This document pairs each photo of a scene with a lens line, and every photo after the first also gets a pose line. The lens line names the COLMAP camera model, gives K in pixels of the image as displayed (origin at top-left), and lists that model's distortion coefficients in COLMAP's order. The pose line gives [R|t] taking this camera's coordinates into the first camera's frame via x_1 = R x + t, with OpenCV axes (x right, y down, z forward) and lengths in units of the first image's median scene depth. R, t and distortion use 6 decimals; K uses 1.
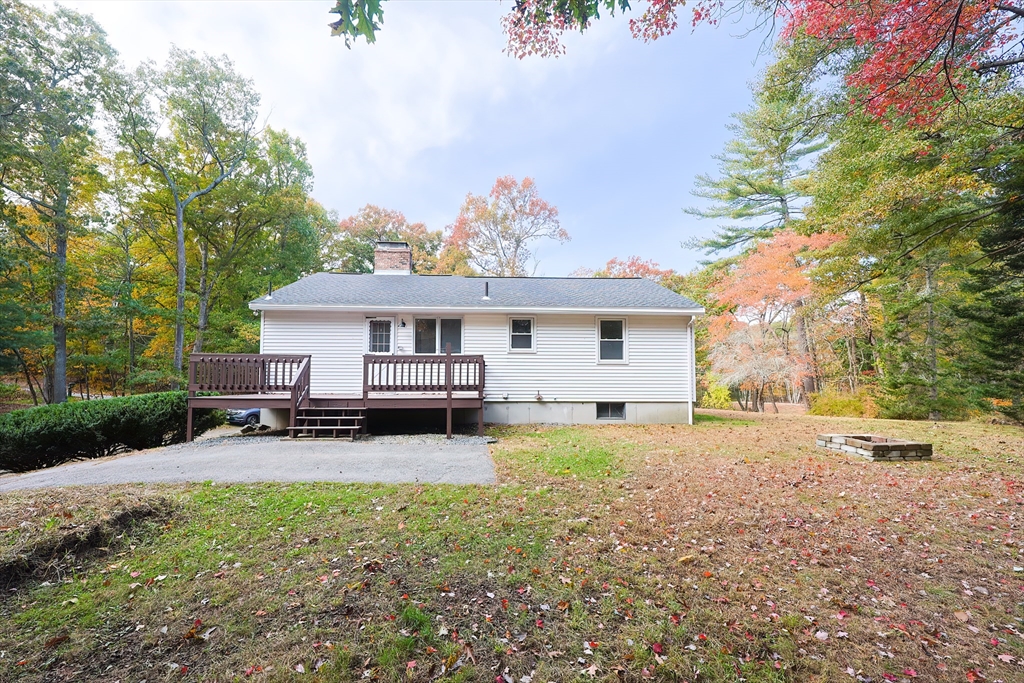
lens RADIAL K [[426.9, 0, 517.3], [0, 426.9, 339.3], [0, 0, 1]] dist [0.004092, -0.000059]
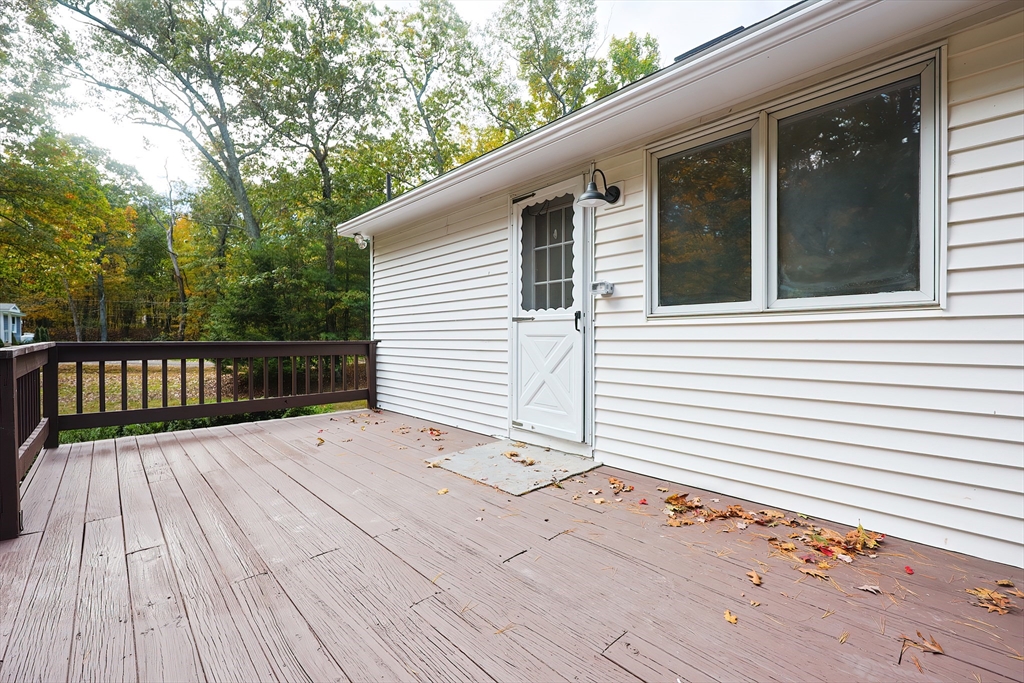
lens RADIAL K [[426.9, 0, 517.3], [0, 426.9, 339.3], [0, 0, 1]] dist [0.004092, -0.000059]
pose [[0.580289, 0.003466, -0.814403, -0.093221], [0.040397, 0.998637, 0.033034, 0.039316], [0.813408, -0.052069, 0.579359, 0.800840]]
